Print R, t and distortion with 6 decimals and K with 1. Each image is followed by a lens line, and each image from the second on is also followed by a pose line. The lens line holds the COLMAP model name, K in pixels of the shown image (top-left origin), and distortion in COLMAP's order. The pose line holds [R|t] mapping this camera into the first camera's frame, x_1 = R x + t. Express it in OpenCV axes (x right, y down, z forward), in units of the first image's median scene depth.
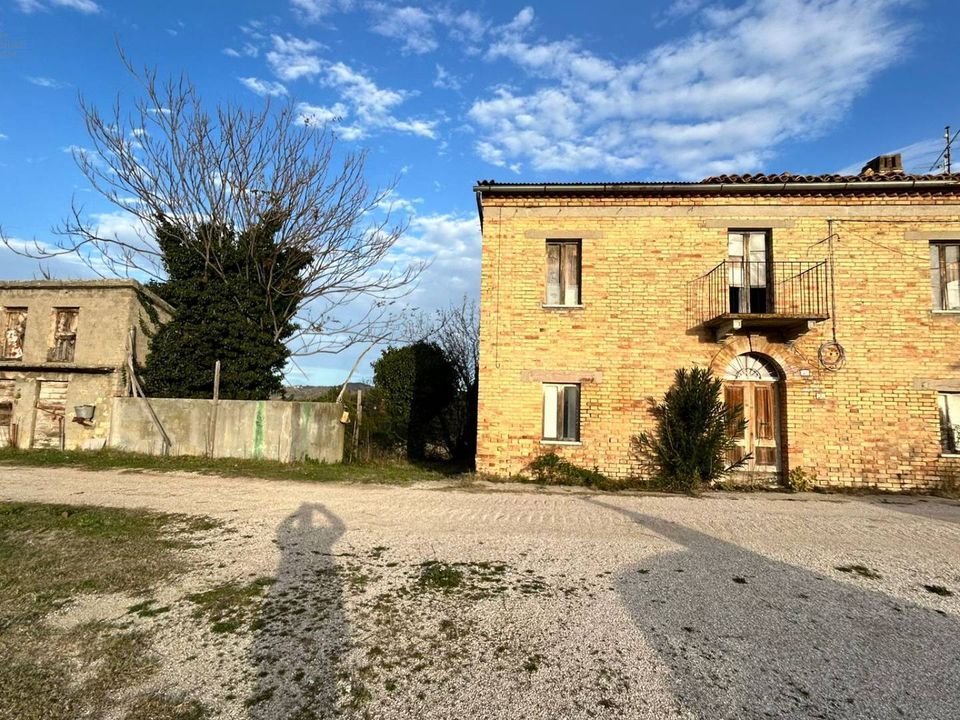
lens RADIAL K [[606.9, 0, 479.3], [0, 606.9, 367.4], [0, 0, 1]] dist [-0.005258, 0.005297]
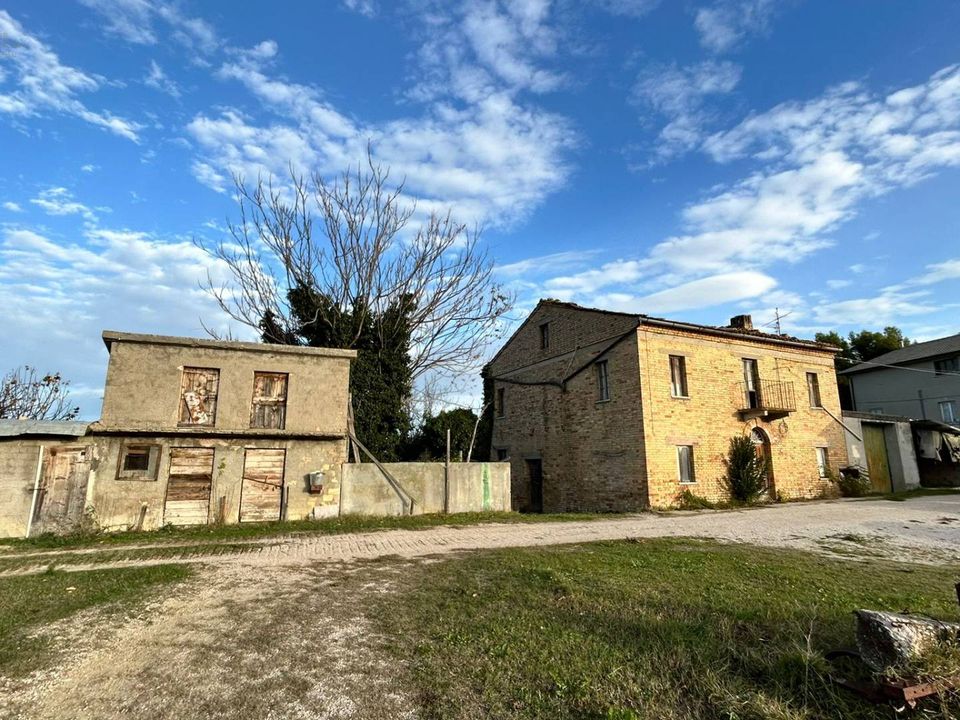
lens RADIAL K [[680.3, 0, 480.0], [0, 680.3, 360.0], [0, 0, 1]] dist [-0.009784, 0.000230]
pose [[0.779758, 0.063268, 0.622876, -0.323206], [-0.016854, 0.996642, -0.080135, -0.010818], [-0.625854, 0.051988, 0.778206, -0.017488]]
